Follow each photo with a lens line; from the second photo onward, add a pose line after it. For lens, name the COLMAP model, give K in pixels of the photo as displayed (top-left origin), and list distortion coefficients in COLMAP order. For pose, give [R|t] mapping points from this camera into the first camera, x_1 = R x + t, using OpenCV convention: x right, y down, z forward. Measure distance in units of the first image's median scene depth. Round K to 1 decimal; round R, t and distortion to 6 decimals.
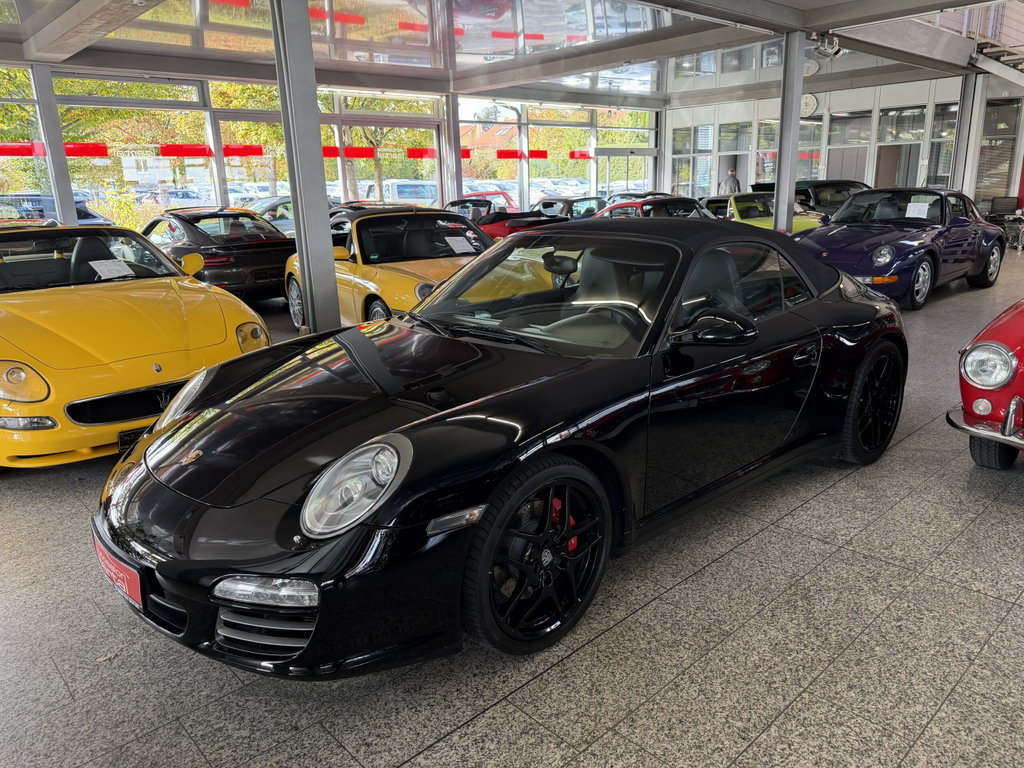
lens RADIAL K [[729.0, 0, 507.0], [0, 729.0, 388.0], [0, 0, 1]] dist [0.028286, -0.031474]
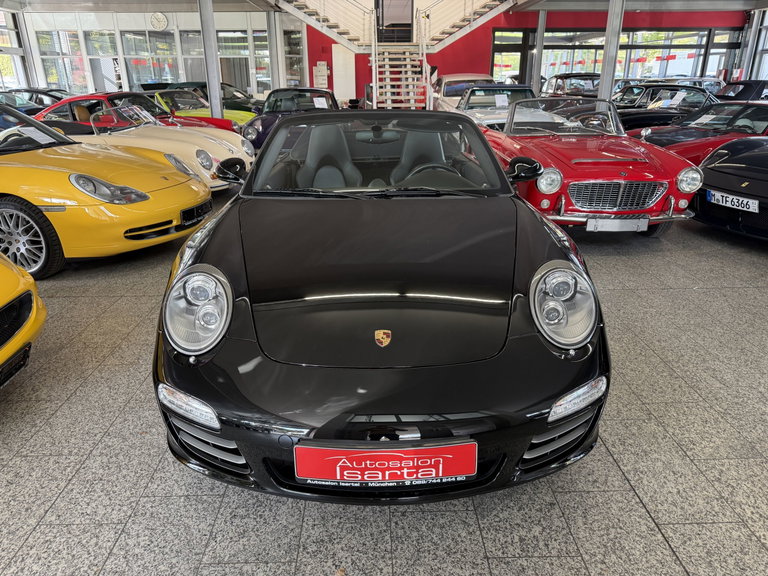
lens RADIAL K [[546.8, 0, 387.0], [0, 546.8, 292.4], [0, 0, 1]] dist [0.028286, -0.031474]
pose [[0.654814, -0.248170, 0.713884, -0.591982], [0.187334, 0.968372, 0.164806, -0.054119], [-0.732206, 0.025817, 0.680594, 0.312797]]
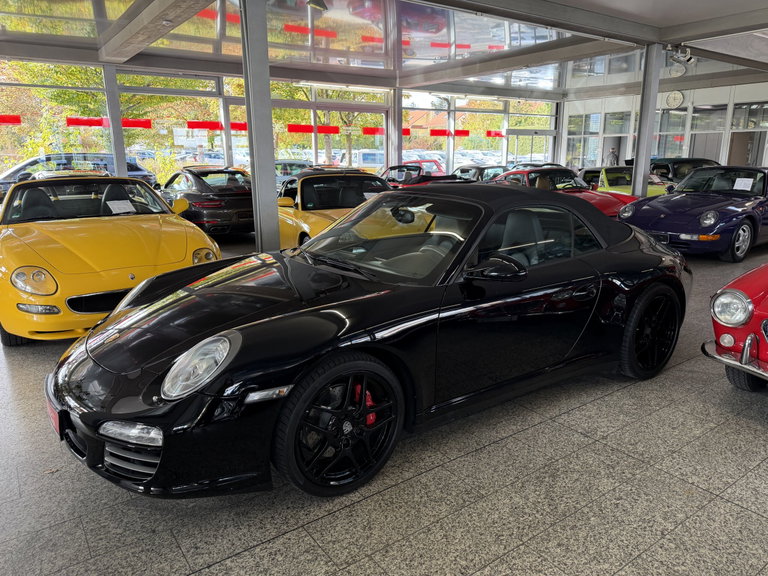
lens RADIAL K [[546.8, 0, 383.2], [0, 546.8, 288.8], [0, 0, 1]] dist [0.028286, -0.031474]
pose [[0.991726, 0.054256, -0.116345, 0.144038], [-0.057624, 0.998005, -0.025779, -0.004137], [0.114714, 0.032270, 0.992874, -0.017612]]
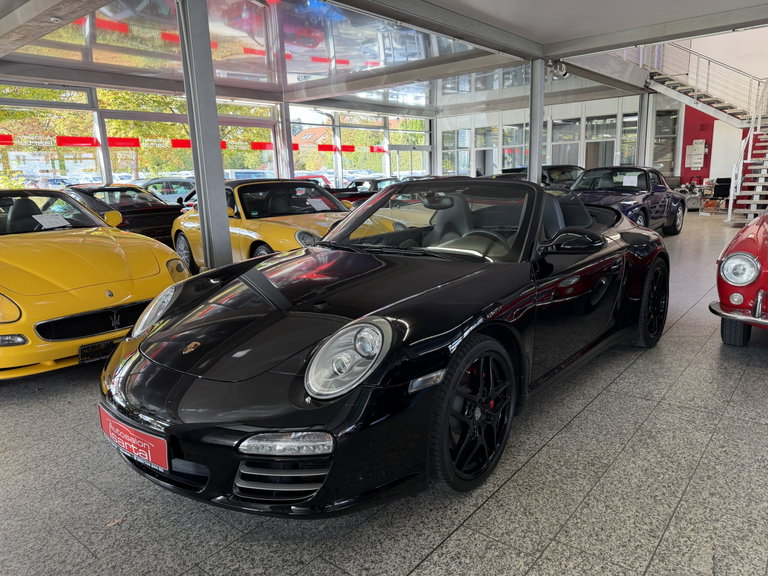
lens RADIAL K [[546.8, 0, 382.4], [0, 546.8, 293.1], [0, 0, 1]] dist [0.028286, -0.031474]
pose [[0.991231, -0.031057, 0.128435, -0.144906], [0.038953, 0.997472, -0.059430, 0.045164], [-0.126265, 0.063912, 0.989936, 0.033248]]
